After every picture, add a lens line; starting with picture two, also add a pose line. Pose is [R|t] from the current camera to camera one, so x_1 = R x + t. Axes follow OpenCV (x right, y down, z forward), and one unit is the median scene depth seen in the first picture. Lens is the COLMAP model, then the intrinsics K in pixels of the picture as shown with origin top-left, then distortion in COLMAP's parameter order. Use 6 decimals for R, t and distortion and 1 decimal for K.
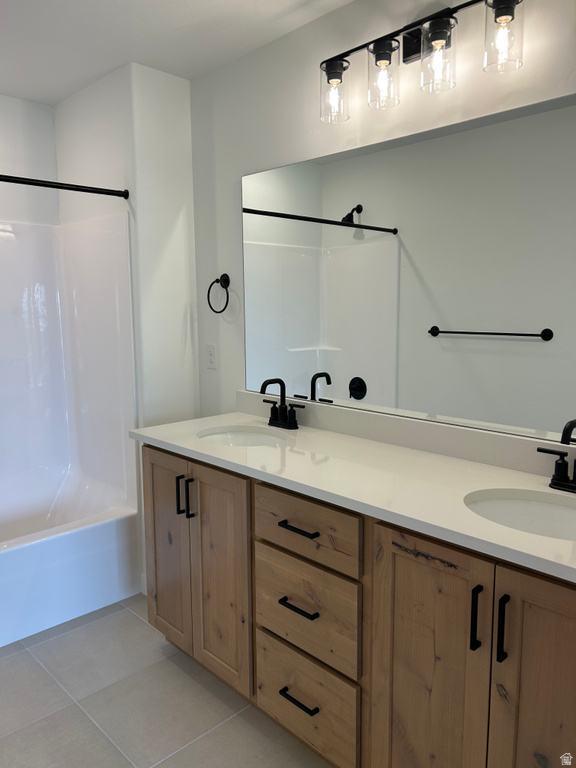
lens RADIAL K [[576.2, 0, 289.5], [0, 576.2, 386.1], [0, 0, 1]] dist [0.062226, -0.069836]
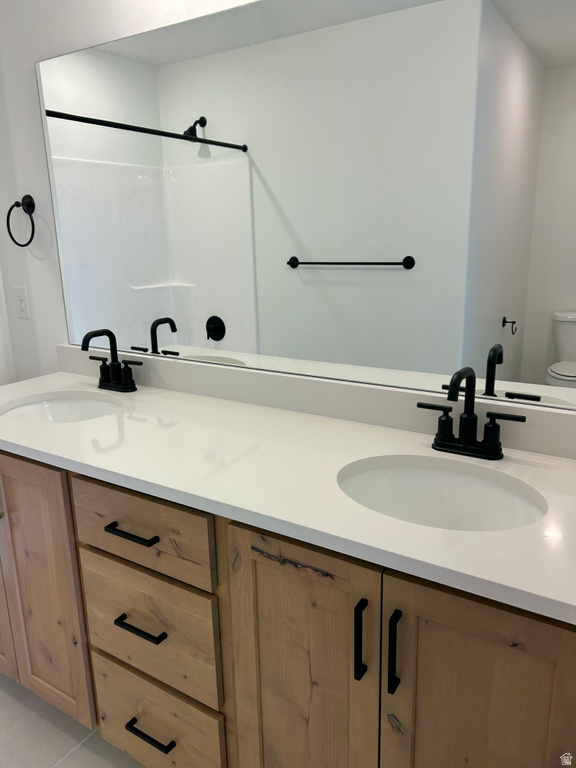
lens RADIAL K [[571.7, 0, 286.9], [0, 571.7, 381.7], [0, 0, 1]] dist [0.053235, -0.061491]
pose [[0.973003, -0.074898, 0.218302, 0.055110], [0.050792, 0.992179, 0.114024, -0.023123], [-0.225135, -0.099858, 0.969197, 0.206605]]
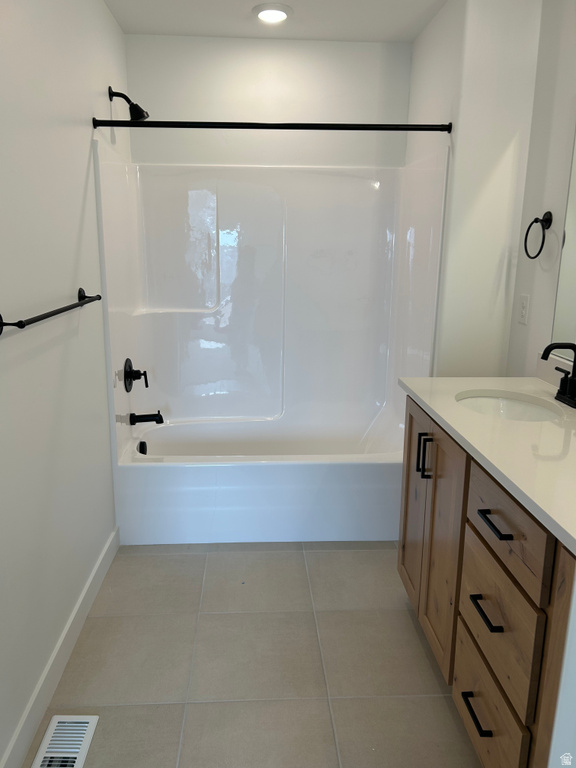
lens RADIAL K [[582.7, 0, 286.3], [0, 582.7, 377.4], [0, 0, 1]] dist [0.025433, -0.004805]
pose [[0.753452, 0.159085, -0.637968, 0.252410], [-0.106395, 0.986999, 0.120467, -0.026941], [0.648838, -0.022890, 0.760582, 0.142892]]
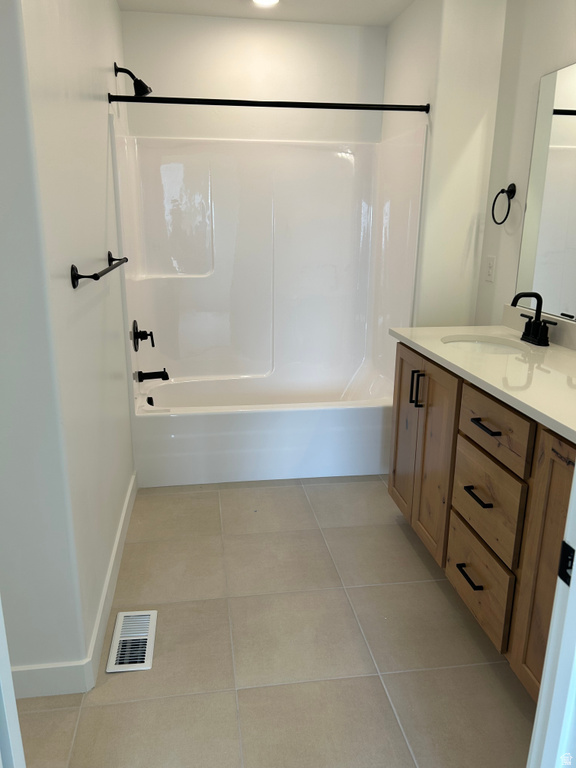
lens RADIAL K [[582.8, 0, 288.0], [0, 582.8, 384.0], [0, 0, 1]] dist [0.041816, -0.005690]
pose [[0.813682, 0.168762, -0.556274, 0.266810], [-0.095500, 0.982738, 0.158451, 0.026010], [0.573412, -0.075805, 0.815753, -0.086878]]
